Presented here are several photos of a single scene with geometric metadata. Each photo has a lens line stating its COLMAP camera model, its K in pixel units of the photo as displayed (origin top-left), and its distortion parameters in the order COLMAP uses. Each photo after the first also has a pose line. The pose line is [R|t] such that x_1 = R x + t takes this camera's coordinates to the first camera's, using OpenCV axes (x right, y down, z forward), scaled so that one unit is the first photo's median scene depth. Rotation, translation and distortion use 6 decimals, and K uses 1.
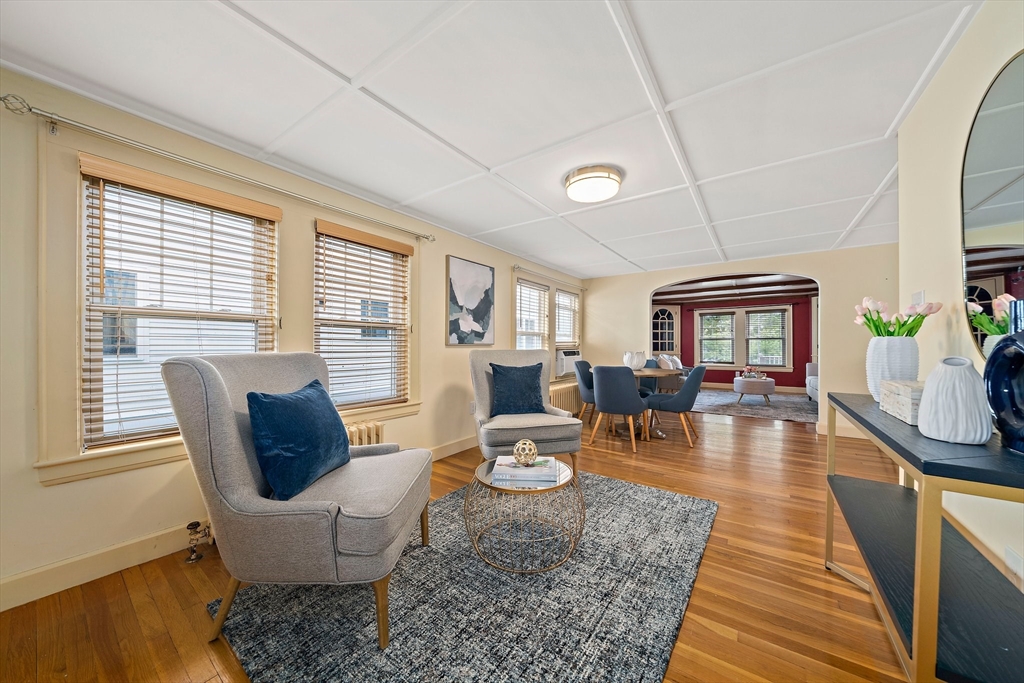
lens RADIAL K [[351.4, 0, 511.1], [0, 351.4, 347.3], [0, 0, 1]] dist [-0.009267, -0.000016]
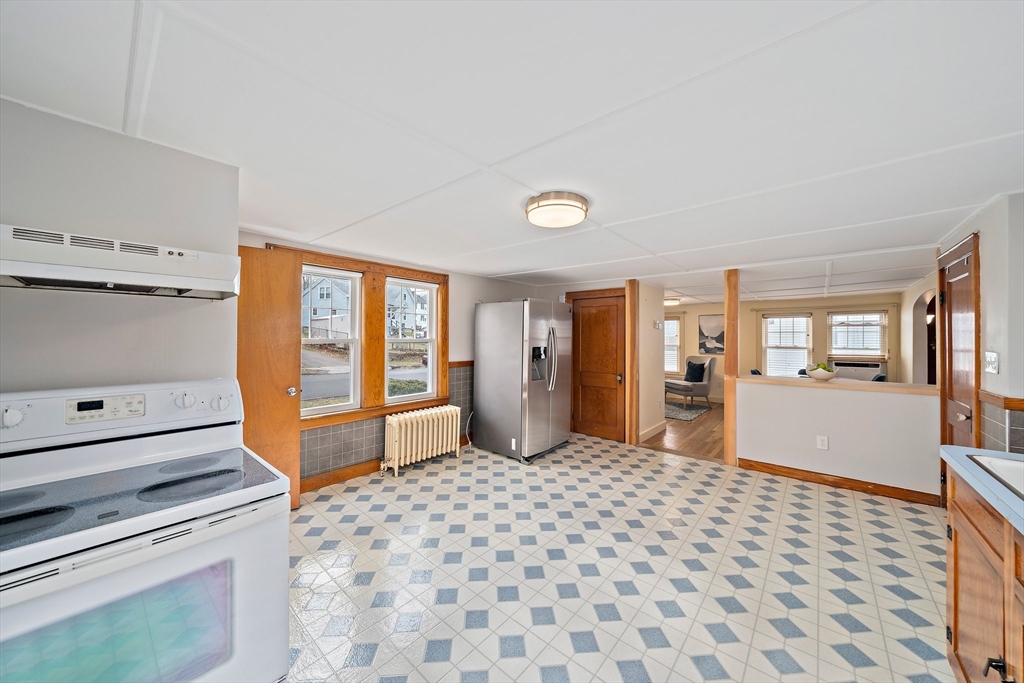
lens RADIAL K [[351.4, 0, 514.2], [0, 351.4, 339.5], [0, 0, 1]] dist [-0.009267, -0.000016]
pose [[-0.097255, 0.007410, -0.995232, 2.038108], [-0.009422, 0.999921, 0.008366, -0.094344], [0.995215, 0.010191, -0.097177, -0.011593]]
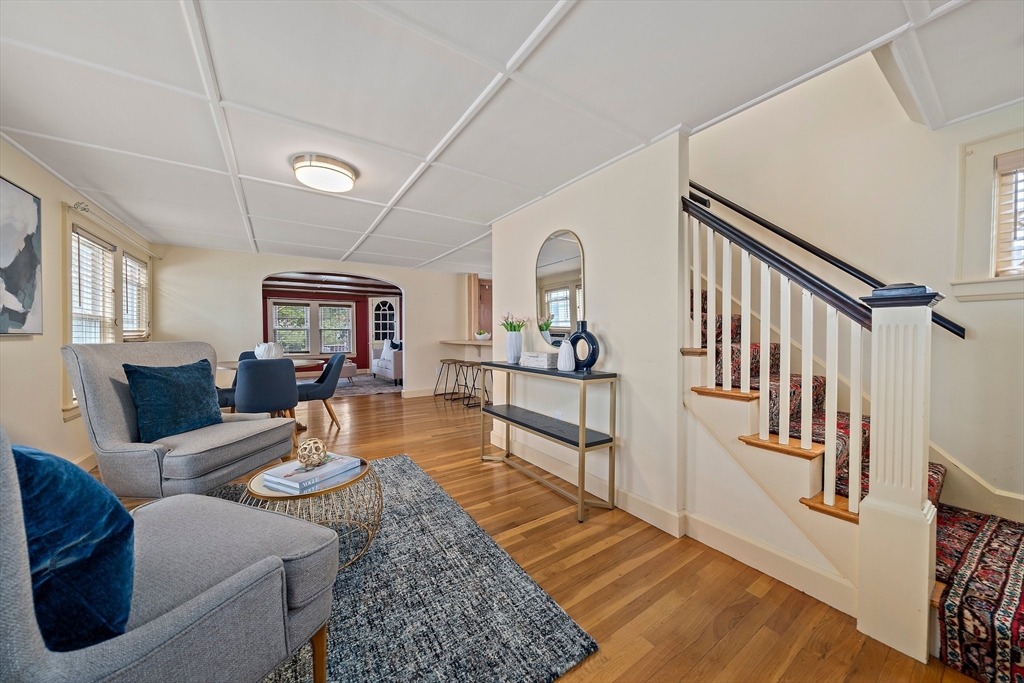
lens RADIAL K [[351.4, 0, 519.0], [0, 351.4, 339.4], [0, 0, 1]] dist [-0.009267, -0.000016]
pose [[0.343626, -0.011909, 0.939031, -0.318414], [0.005437, 0.999928, 0.010692, -0.001651], [-0.939091, 0.001431, 0.343666, 0.088594]]
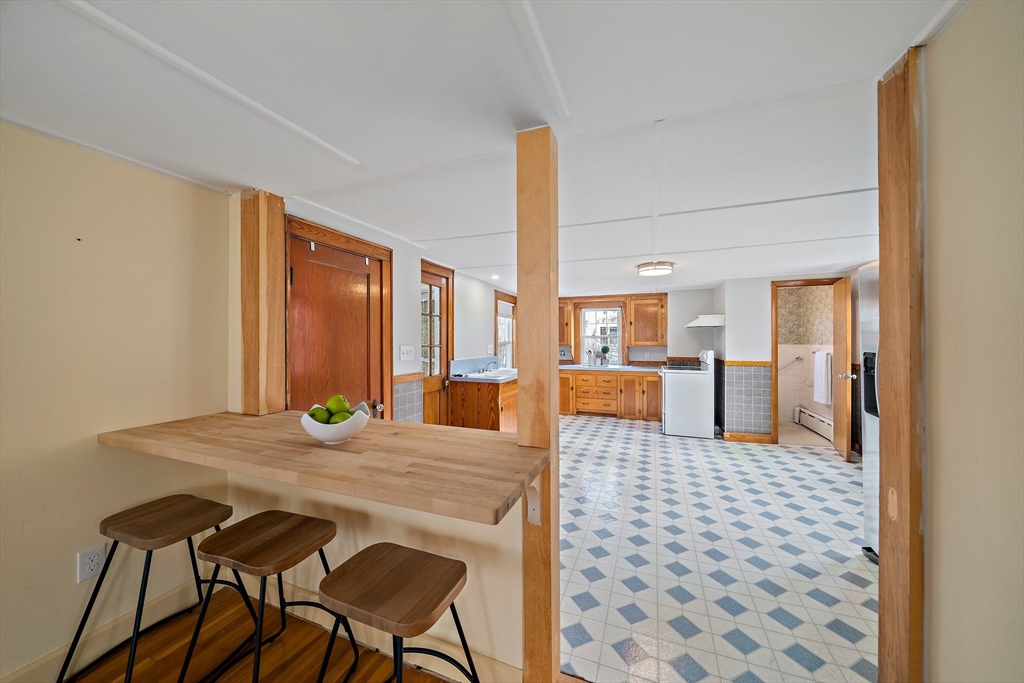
lens RADIAL K [[351.4, 0, 517.8], [0, 351.4, 339.4], [0, 0, 1]] dist [-0.009267, -0.000016]
pose [[-0.247308, -0.000068, 0.968937, 0.611074], [0.005930, 0.999981, 0.001584, -0.087673], [-0.968919, 0.006138, -0.247303, 0.644154]]
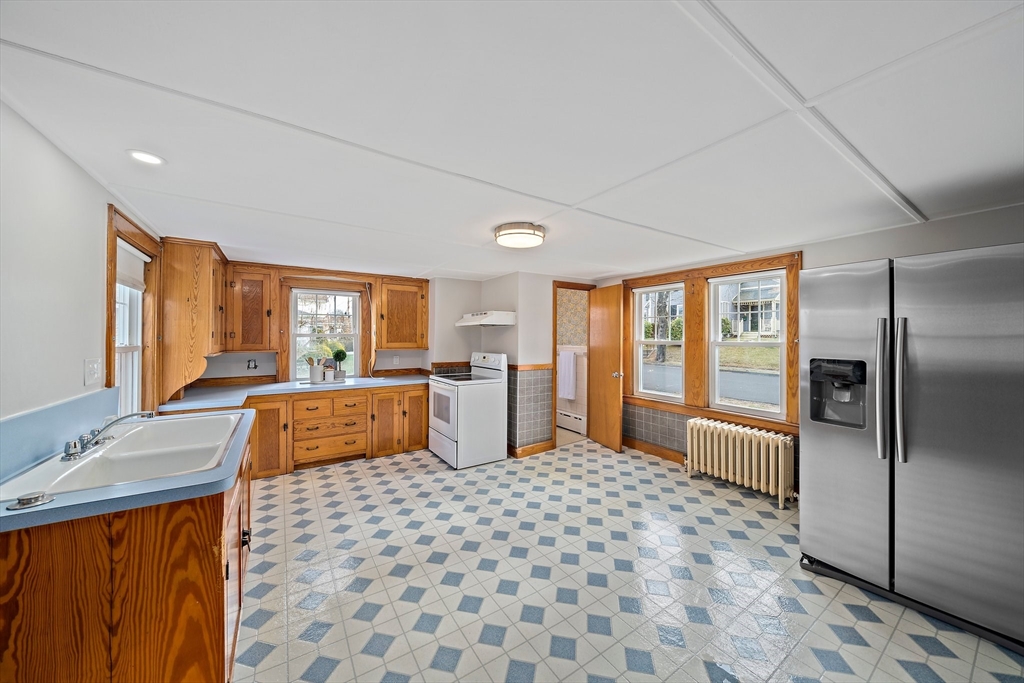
lens RADIAL K [[351.4, 0, 510.0], [0, 351.4, 330.4], [0, 0, 1]] dist [-0.009267, -0.000016]
pose [[-0.932778, 0.002166, 0.360445, 1.255280], [-0.003442, 0.999883, -0.014915, -0.097210], [-0.360435, -0.015153, -0.932661, 0.644000]]
